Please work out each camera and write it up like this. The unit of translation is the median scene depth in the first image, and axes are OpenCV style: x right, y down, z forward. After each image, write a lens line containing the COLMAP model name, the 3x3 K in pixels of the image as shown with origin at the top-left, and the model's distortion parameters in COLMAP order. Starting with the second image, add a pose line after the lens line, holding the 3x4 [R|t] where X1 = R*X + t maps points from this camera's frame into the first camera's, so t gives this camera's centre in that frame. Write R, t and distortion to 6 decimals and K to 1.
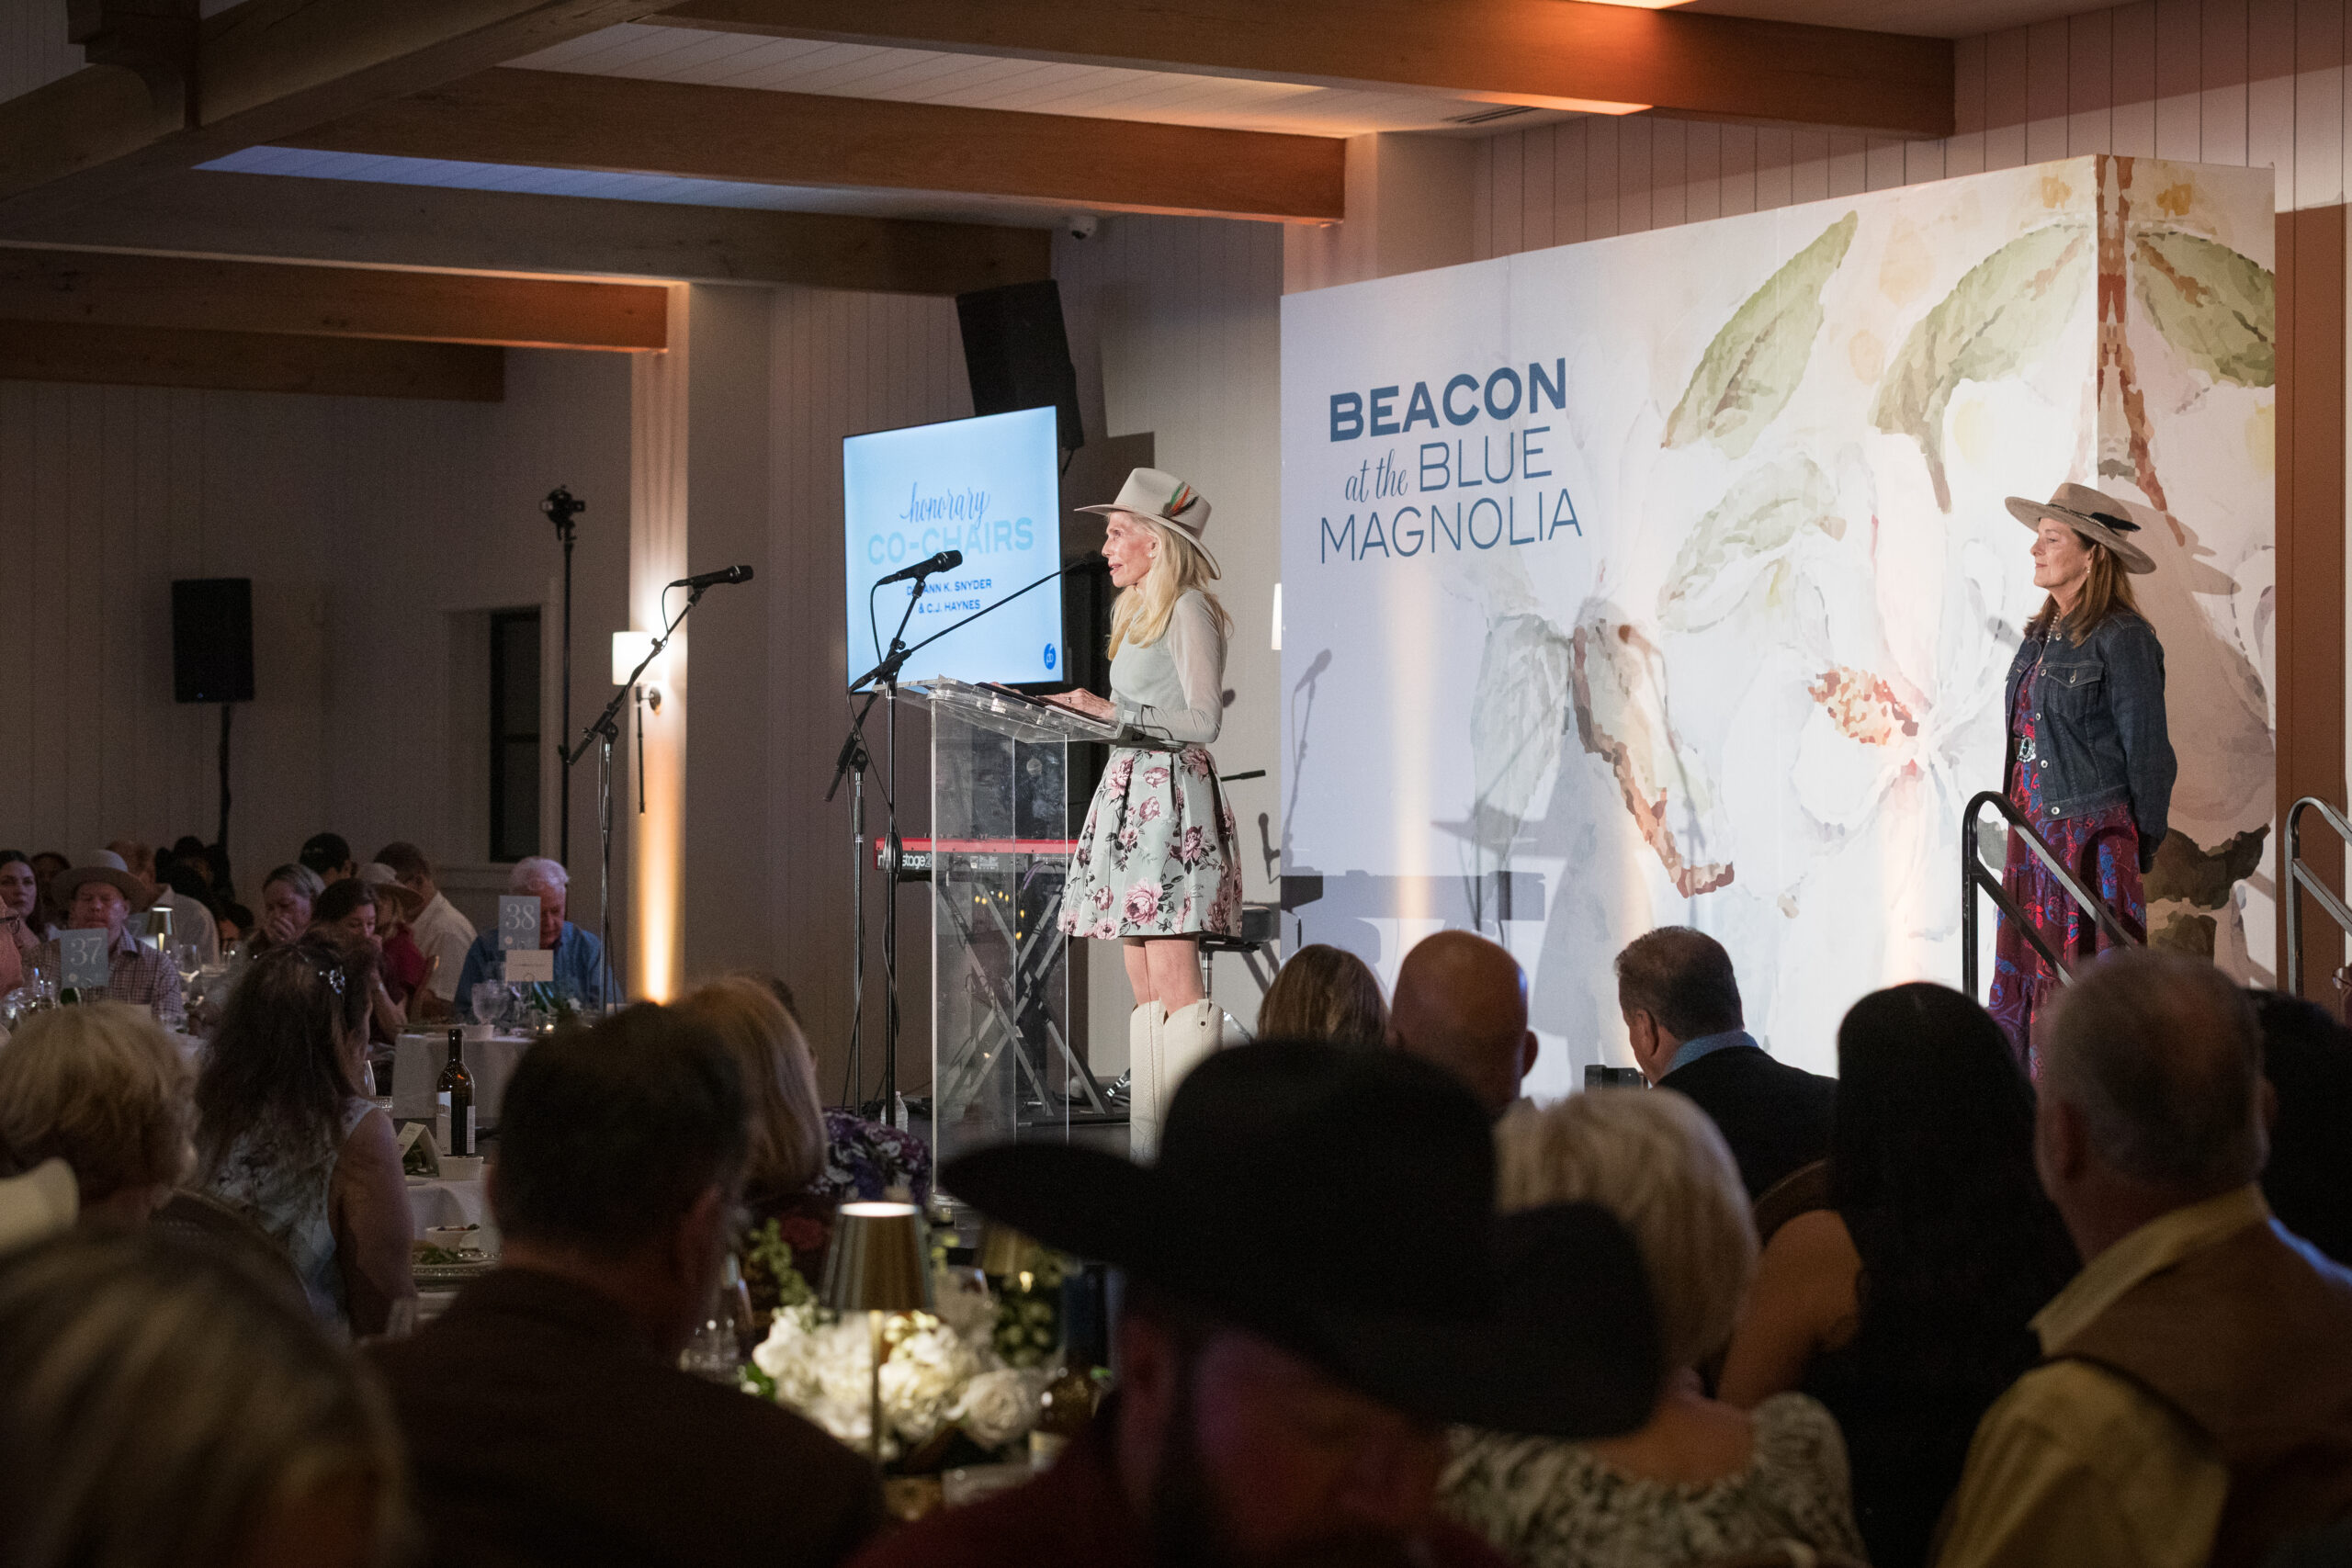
lens RADIAL K [[4730.9, 0, 1176.0], [0, 4730.9, 784.0], [0, 0, 1]] dist [-0.006214, -0.011718]
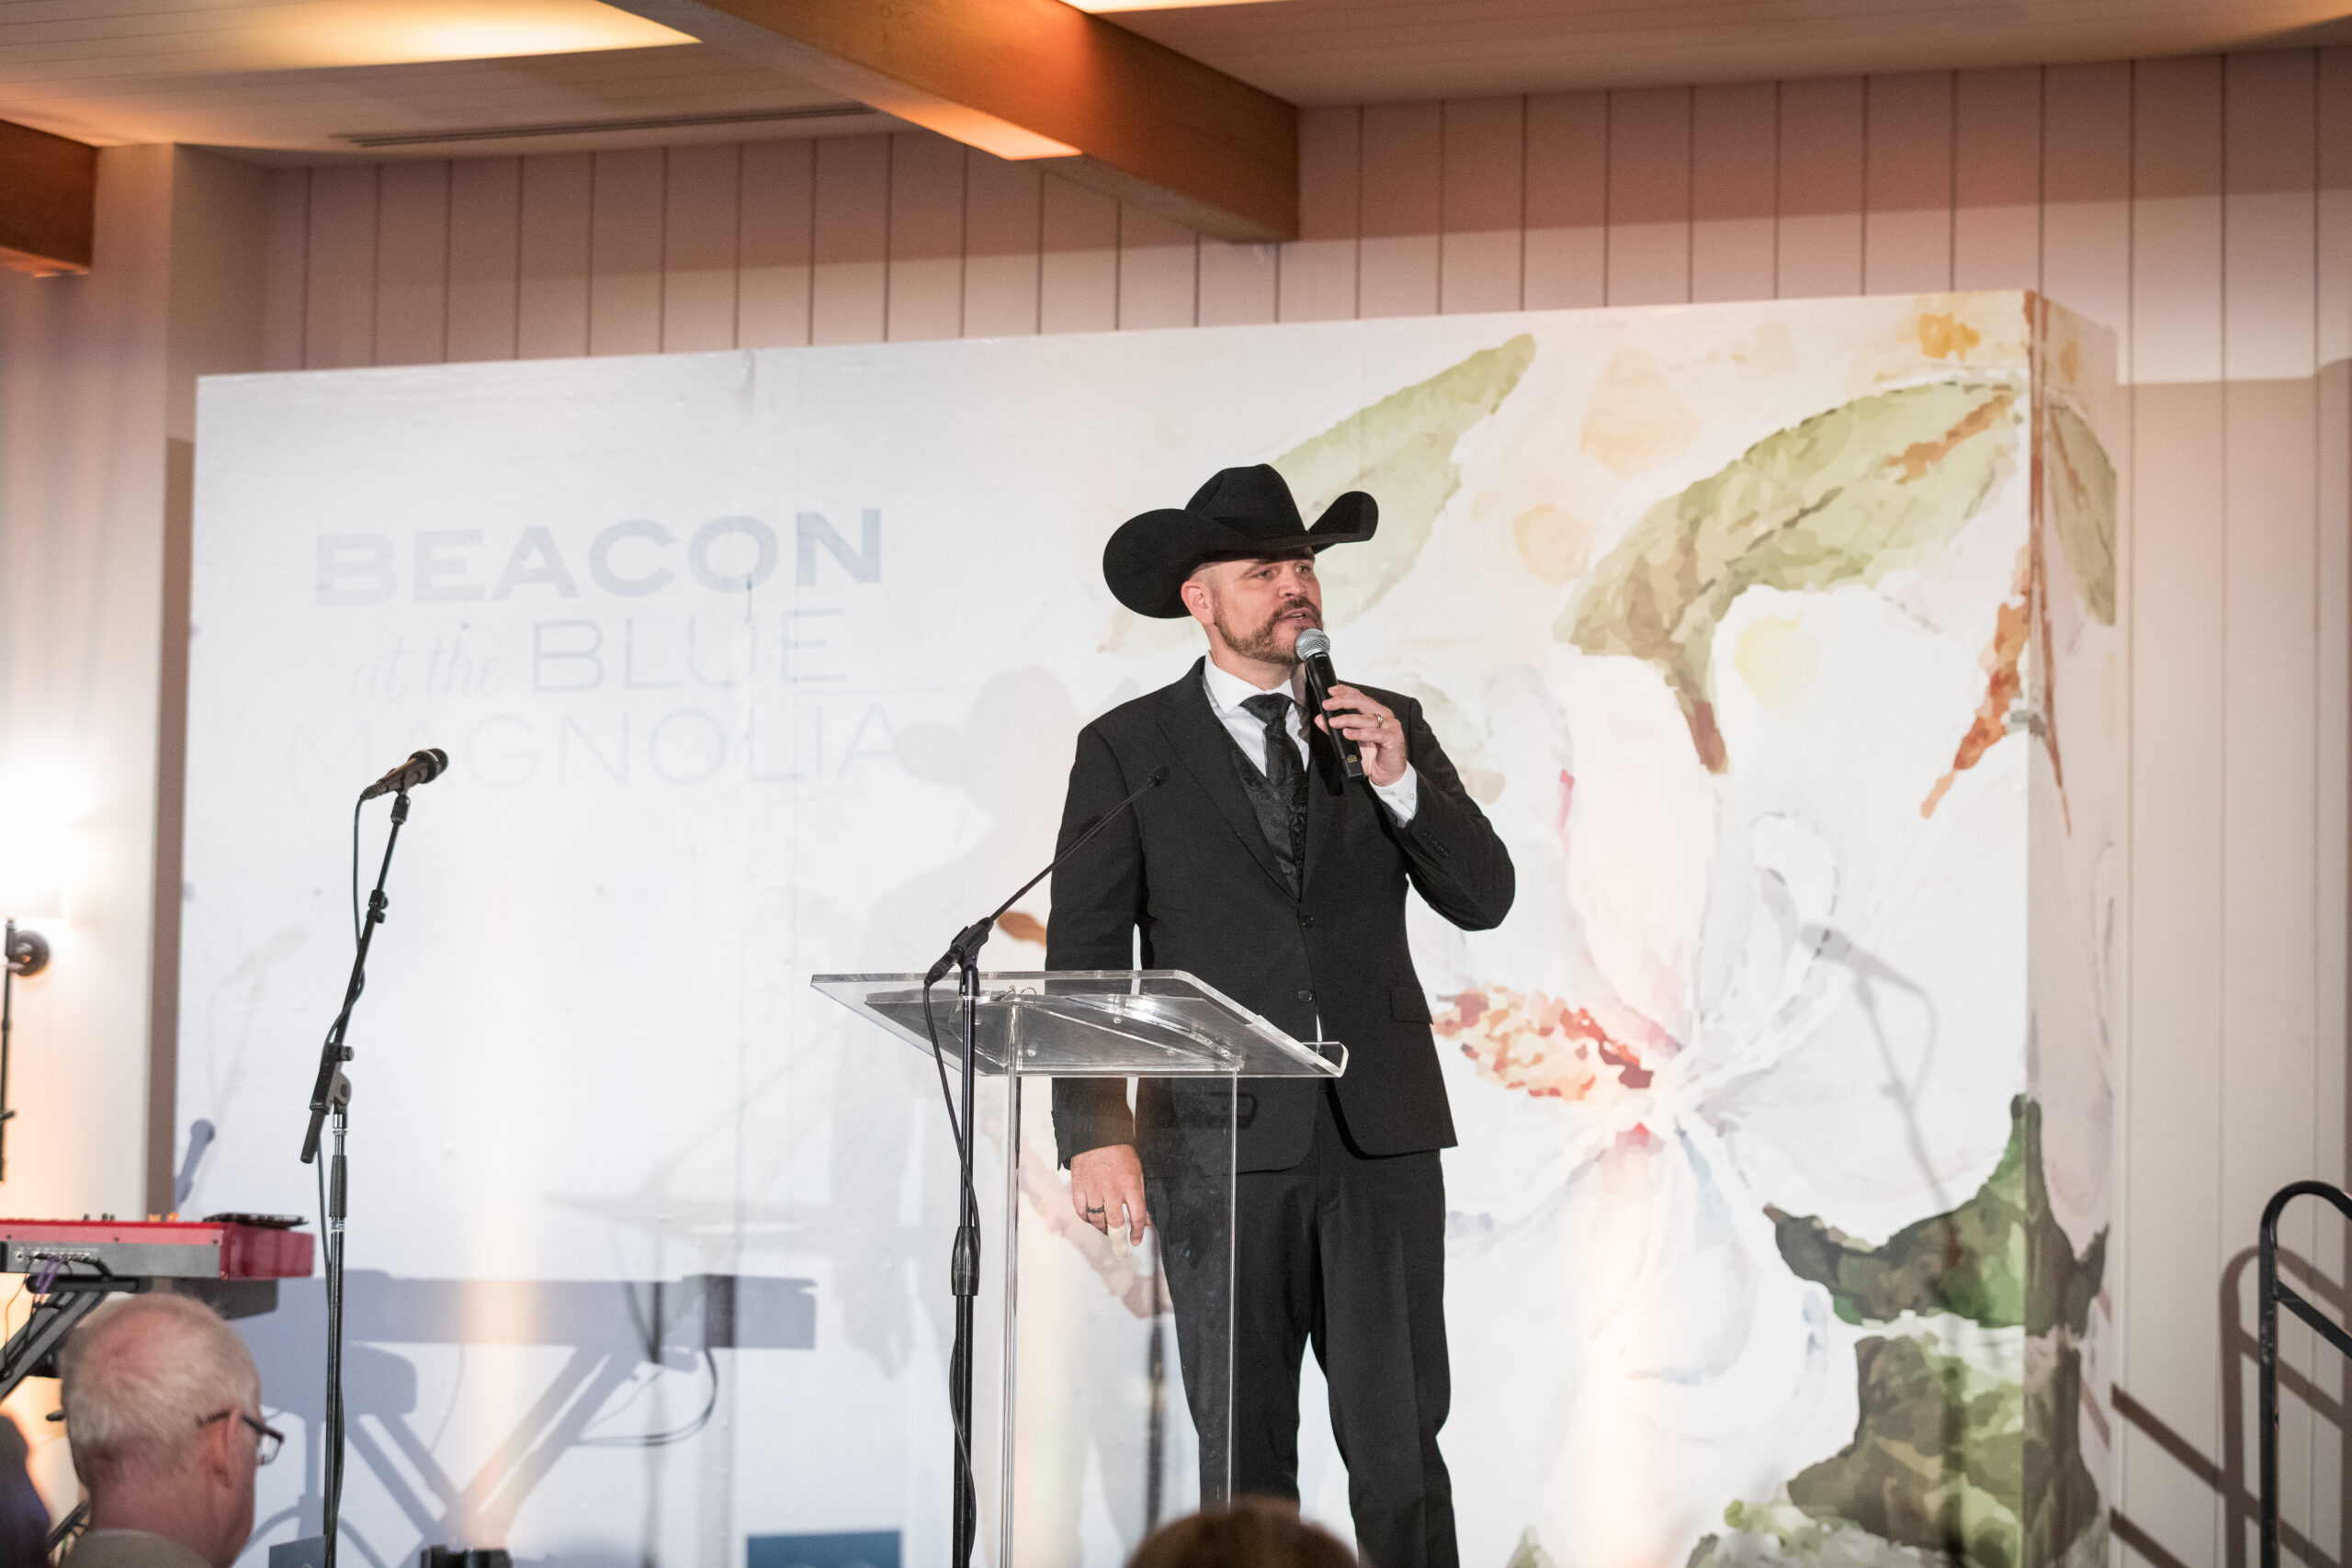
lens RADIAL K [[5809.9, 0, 1176.0], [0, 5809.9, 784.0], [0, 0, 1]] dist [-0.025189, -0.424023]
pose [[0.810684, 0.051361, 0.583226, -0.359722], [-0.017866, 0.997851, -0.063041, 0.000159], [-0.585211, 0.040687, 0.809860, 0.307167]]
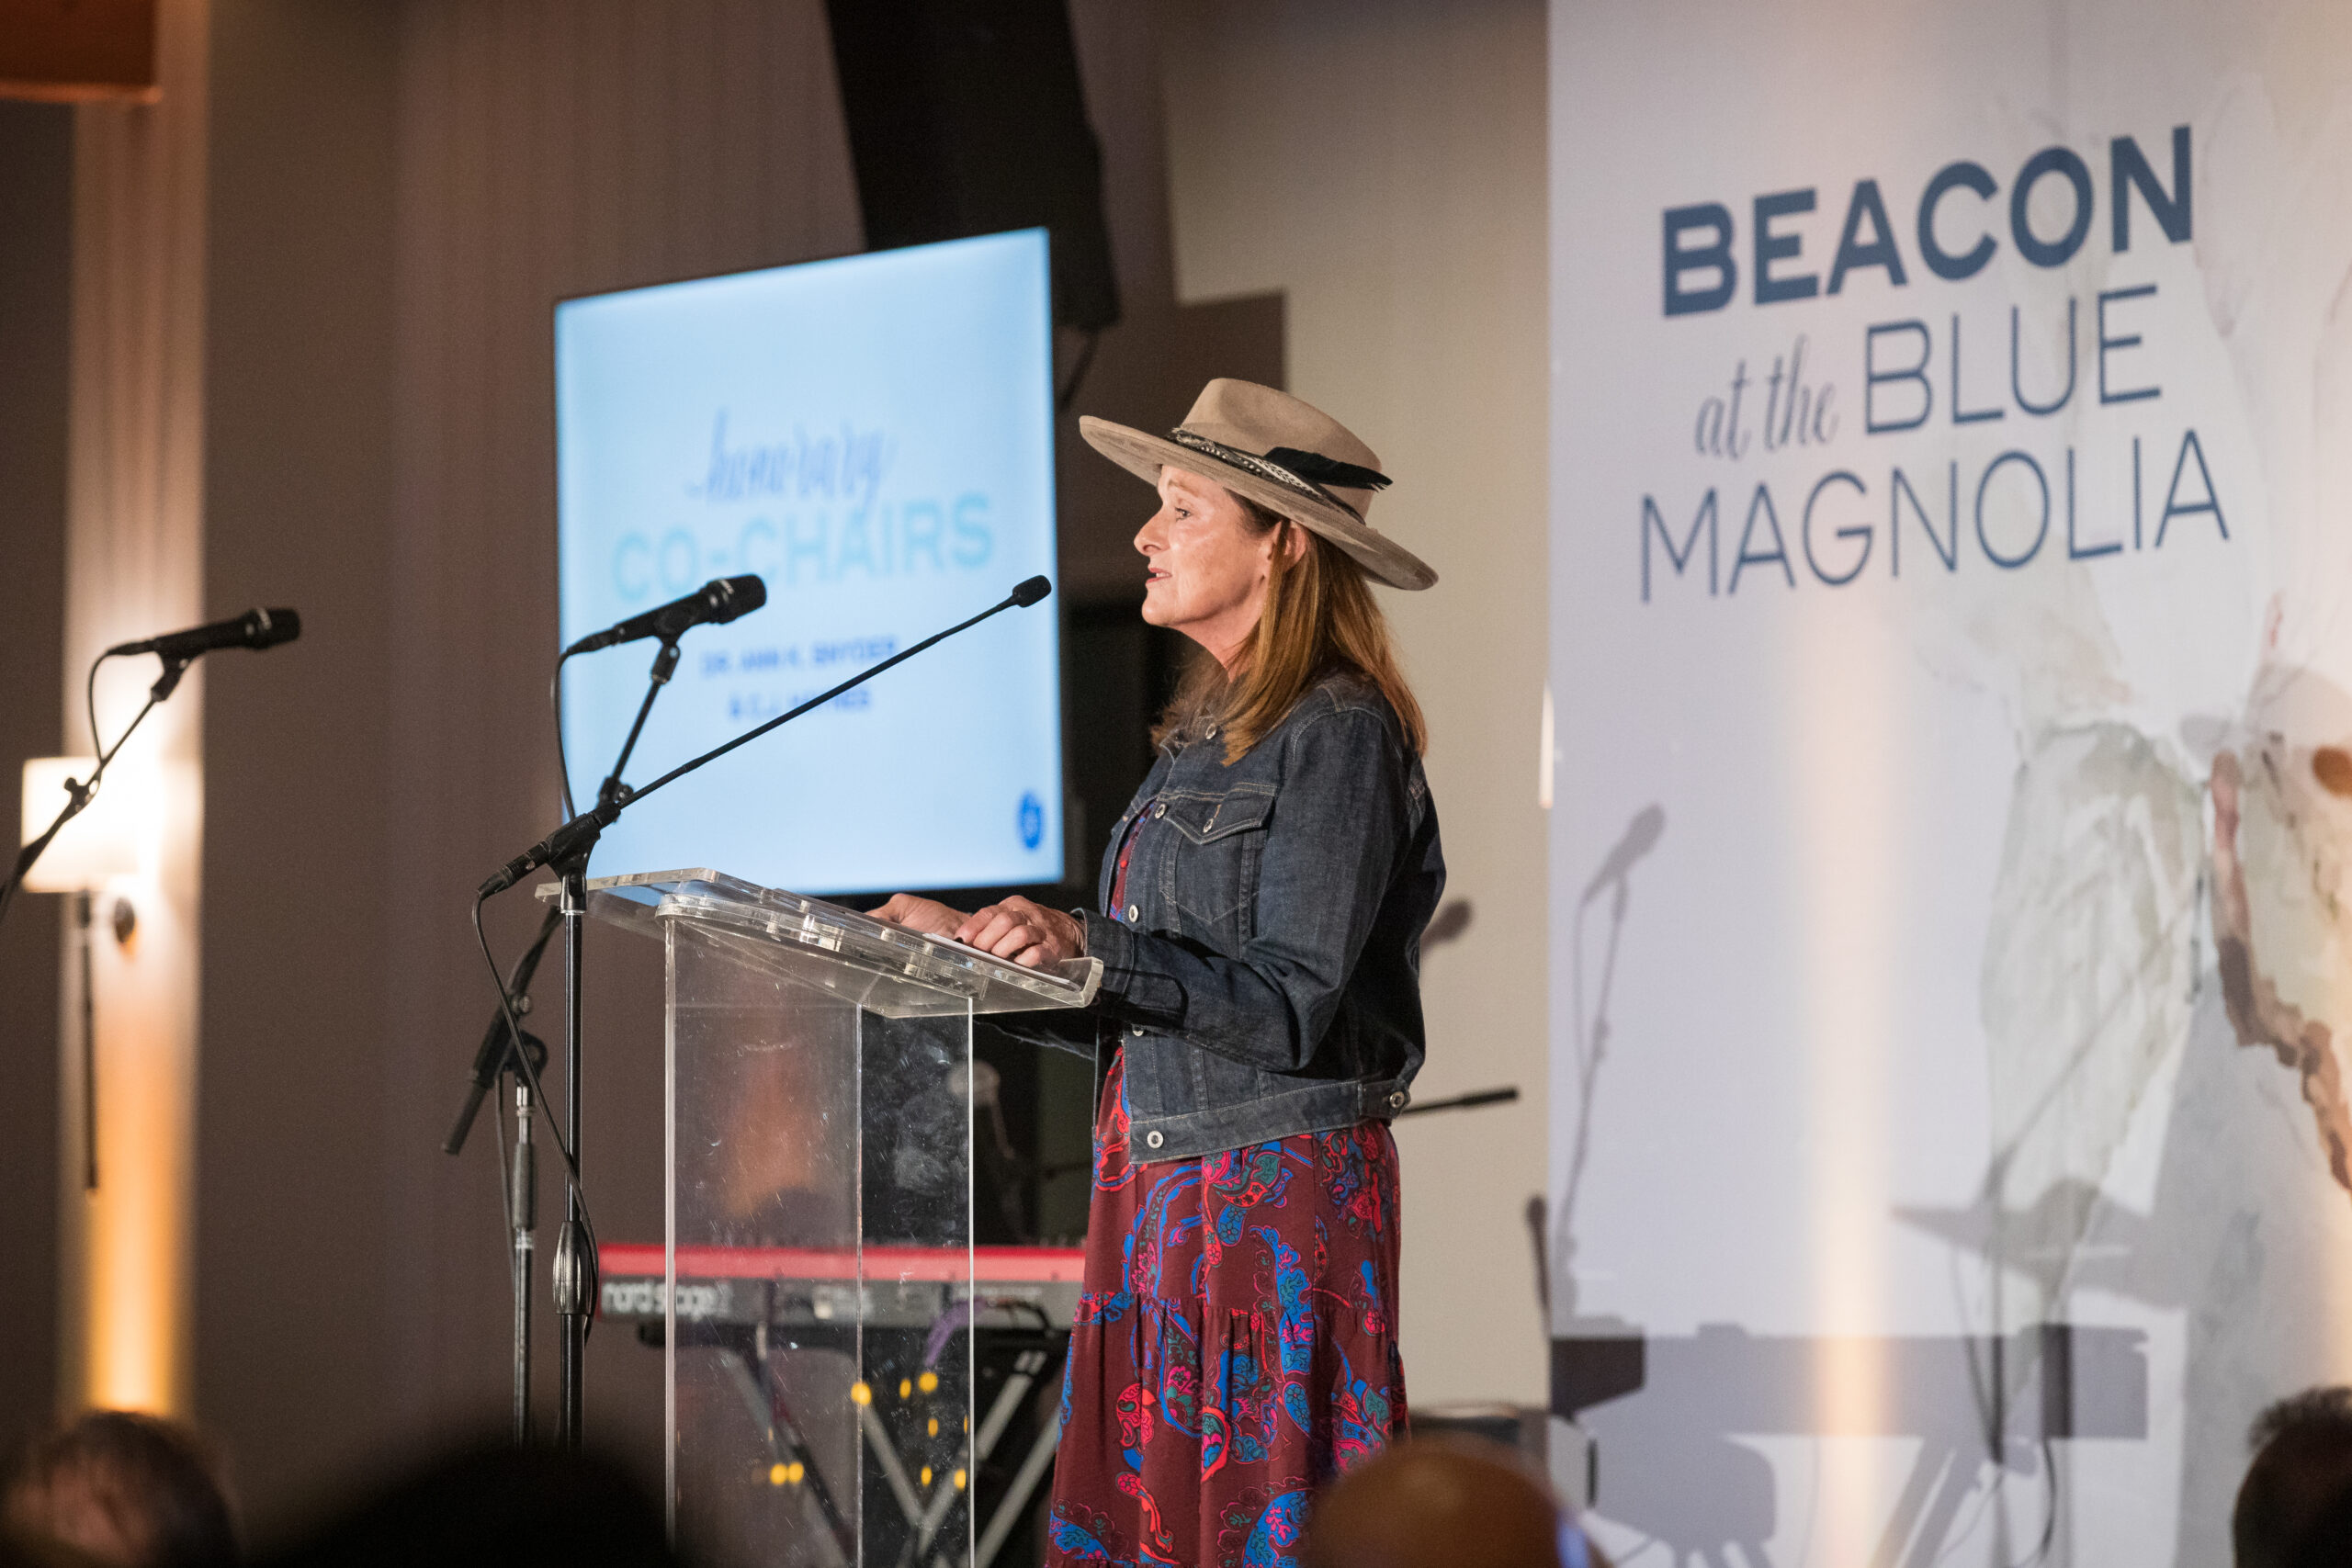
lens RADIAL K [[11805.6, 0, 1176.0], [0, 11805.6, 784.0], [0, 0, 1]] dist [-0.027196, -5.221690]
pose [[0.999572, 0.000453, -0.029268, 0.021413], [-0.001335, 0.999546, -0.030115, 0.001966], [0.029241, 0.030141, 0.999118, -0.069053]]
